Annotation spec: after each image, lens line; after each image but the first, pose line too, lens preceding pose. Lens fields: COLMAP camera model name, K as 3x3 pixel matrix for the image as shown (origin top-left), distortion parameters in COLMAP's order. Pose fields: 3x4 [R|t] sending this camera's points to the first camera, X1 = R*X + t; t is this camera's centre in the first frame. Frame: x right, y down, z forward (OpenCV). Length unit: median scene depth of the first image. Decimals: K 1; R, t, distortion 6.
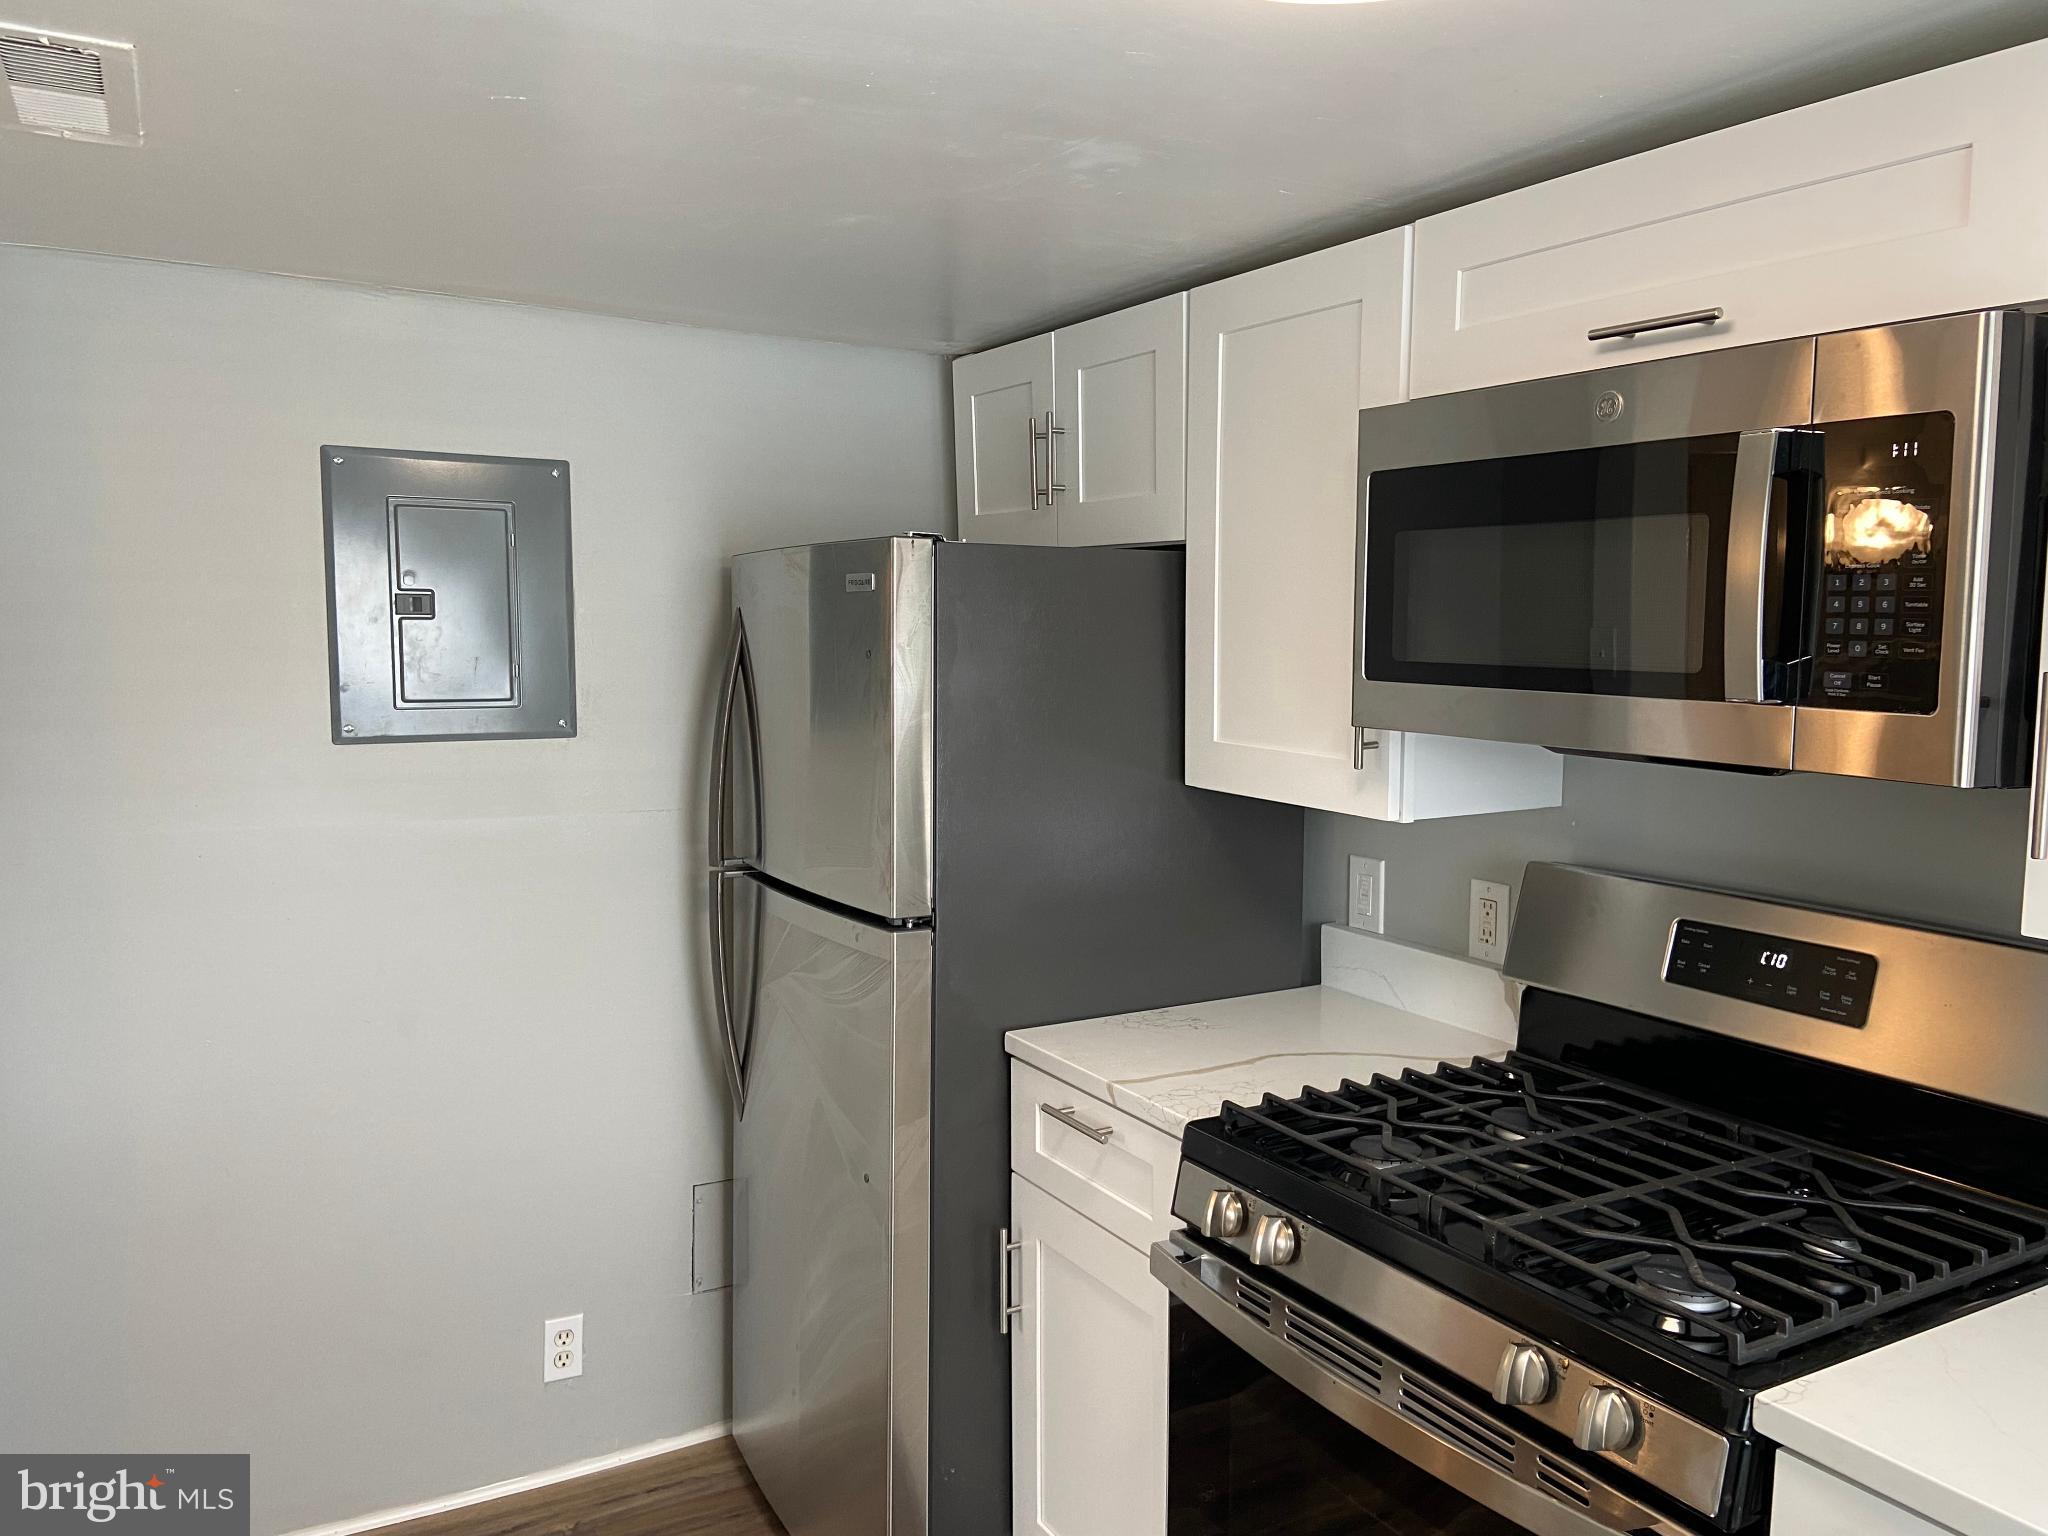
lens RADIAL K [[1554.3, 0, 1011.4], [0, 1554.3, 764.1], [0, 0, 1]] dist [0.086525, -0.081784]
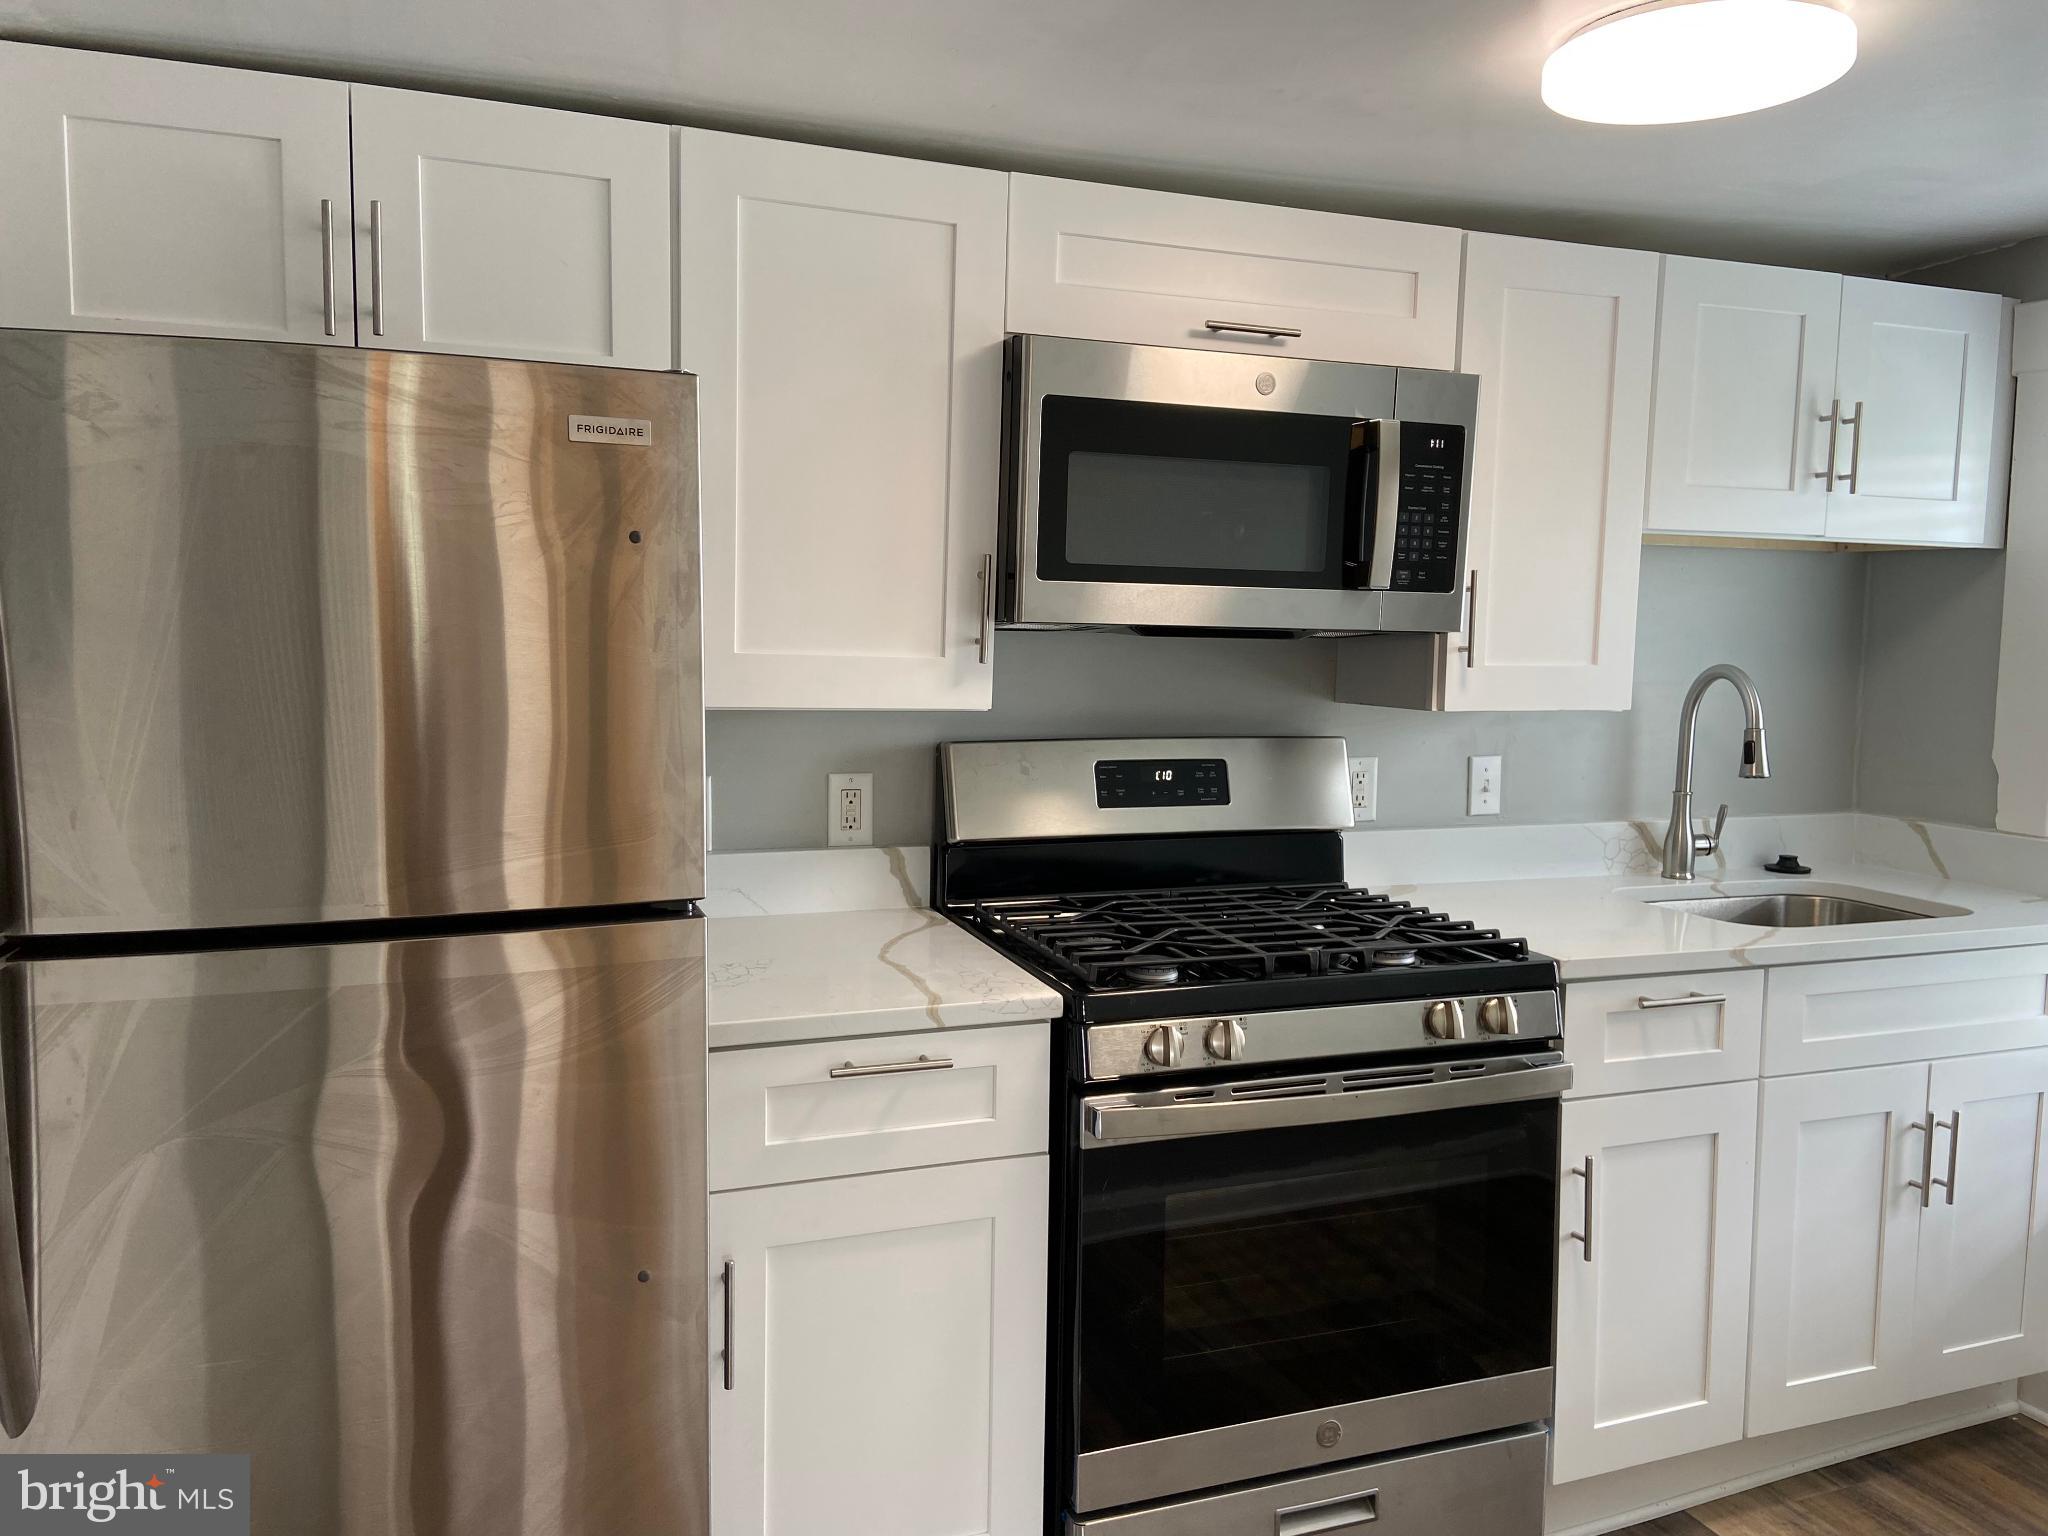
lens RADIAL K [[1554.3, 0, 1015.8], [0, 1554.3, 771.6], [0, 0, 1]] dist [0.086525, -0.081784]
pose [[0.162213, -0.099767, 0.981699, -0.958766], [0.075783, 0.993197, 0.088413, -0.018052], [-0.983841, 0.060055, 0.168670, 0.891690]]
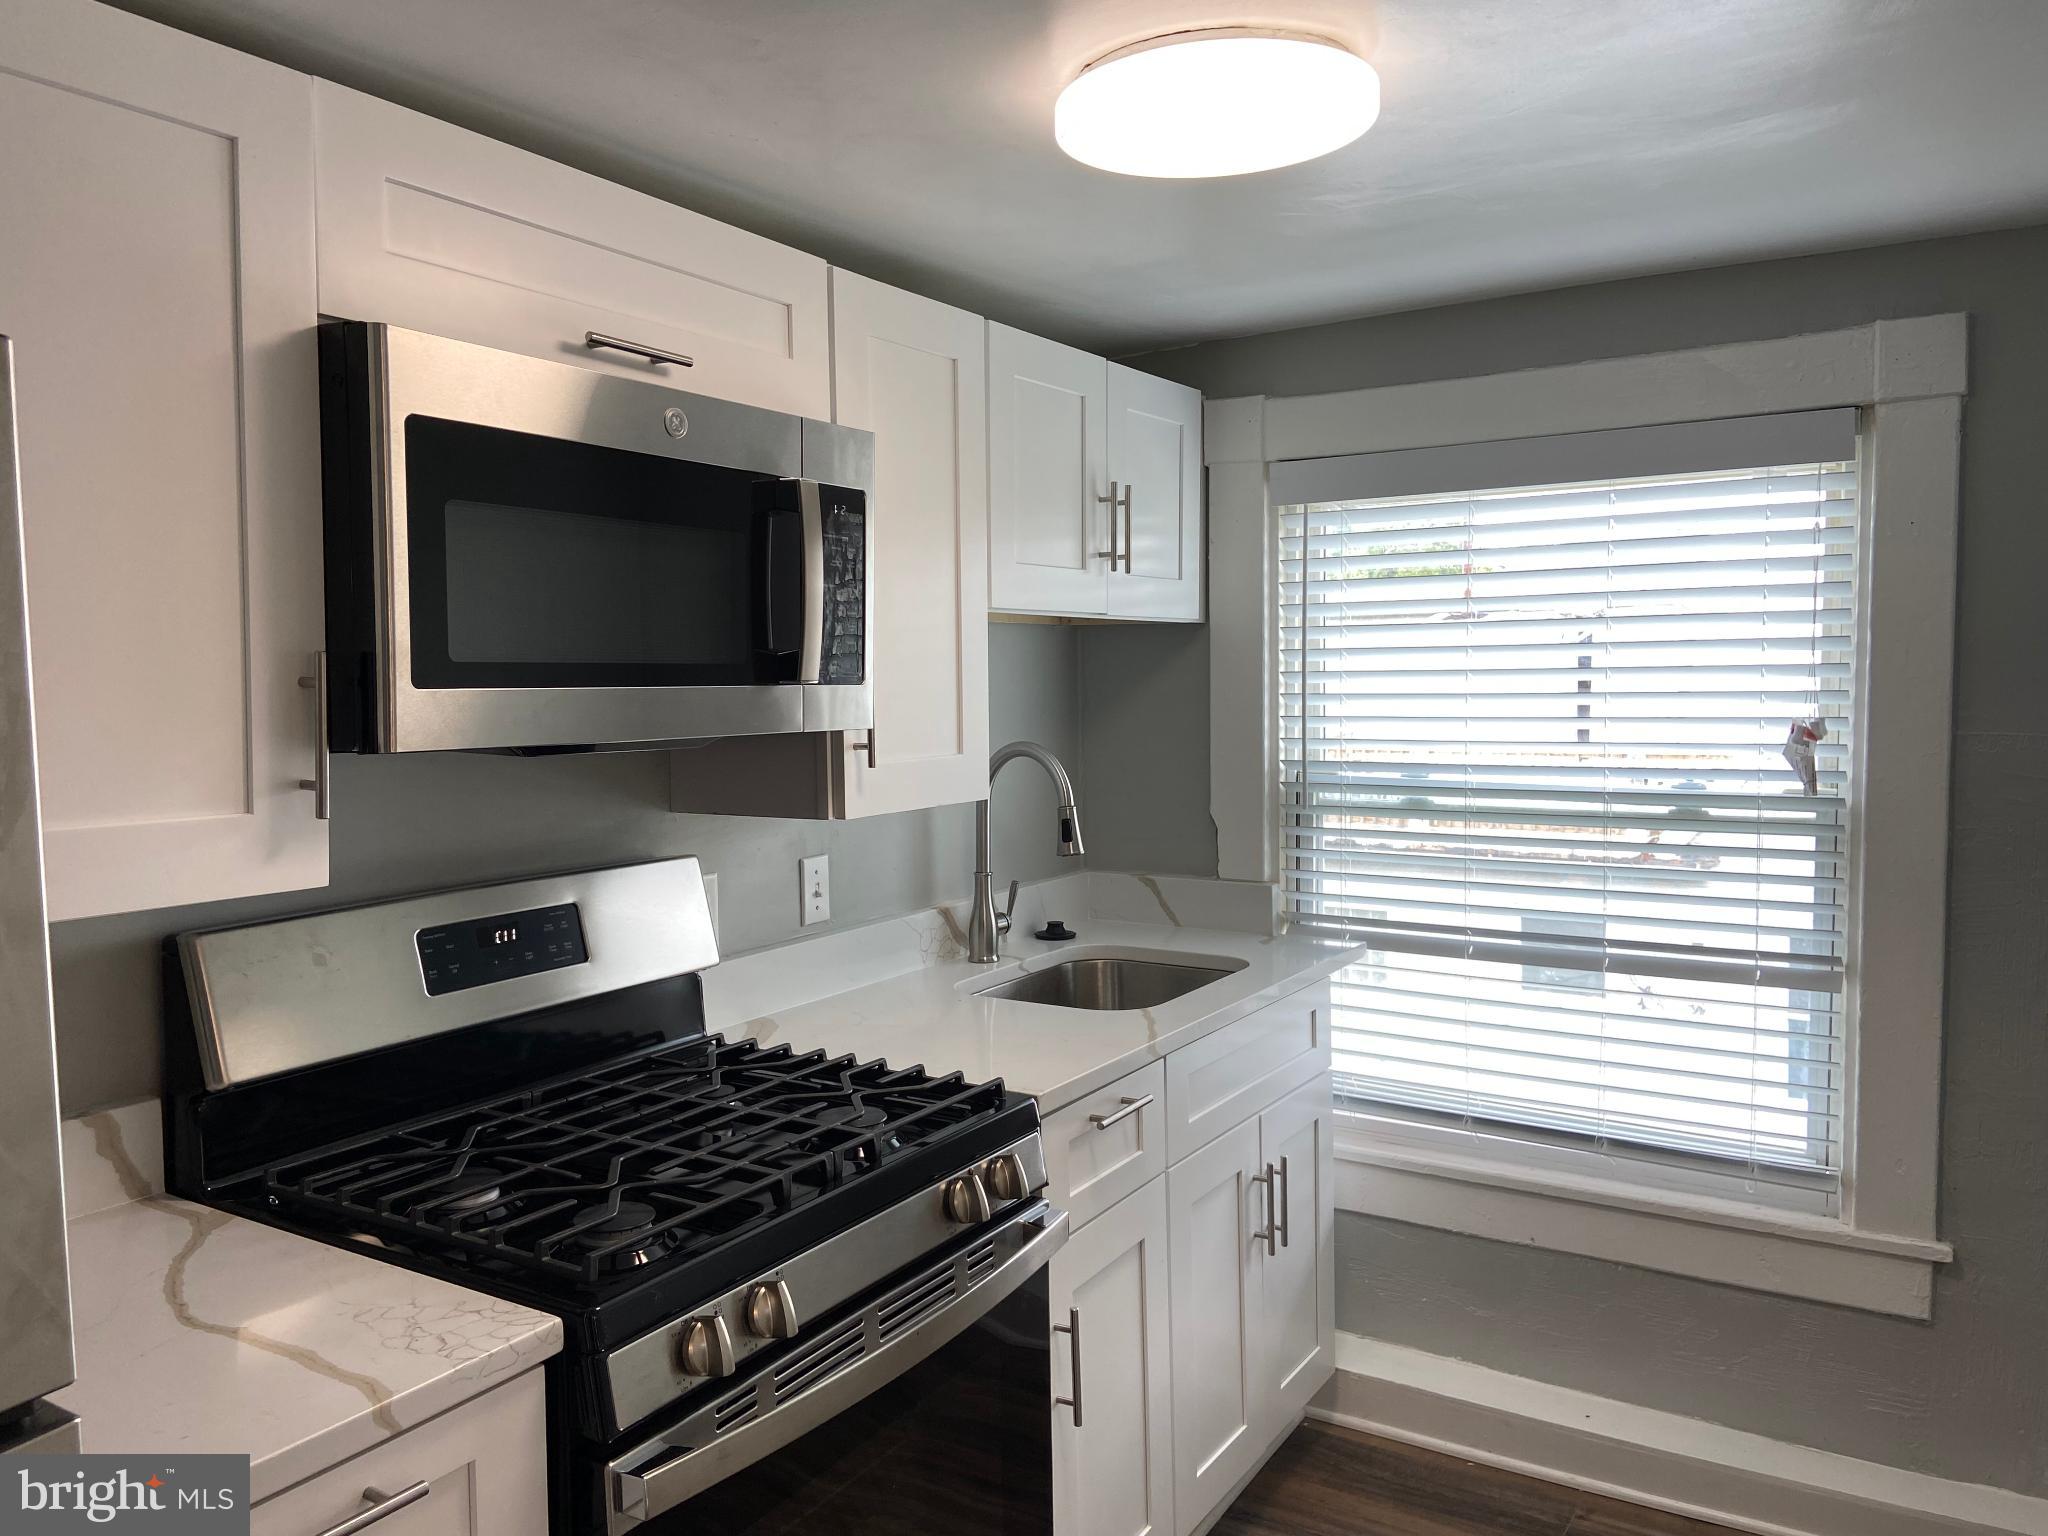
lens RADIAL K [[1554.3, 0, 1024.3], [0, 1554.3, 766.1], [0, 0, 1]] dist [0.086525, -0.081784]
pose [[-0.478175, -0.059066, 0.876276, -0.624207], [0.087400, 0.989583, 0.114397, -0.083558], [-0.873905, 0.131288, -0.468031, 1.178524]]
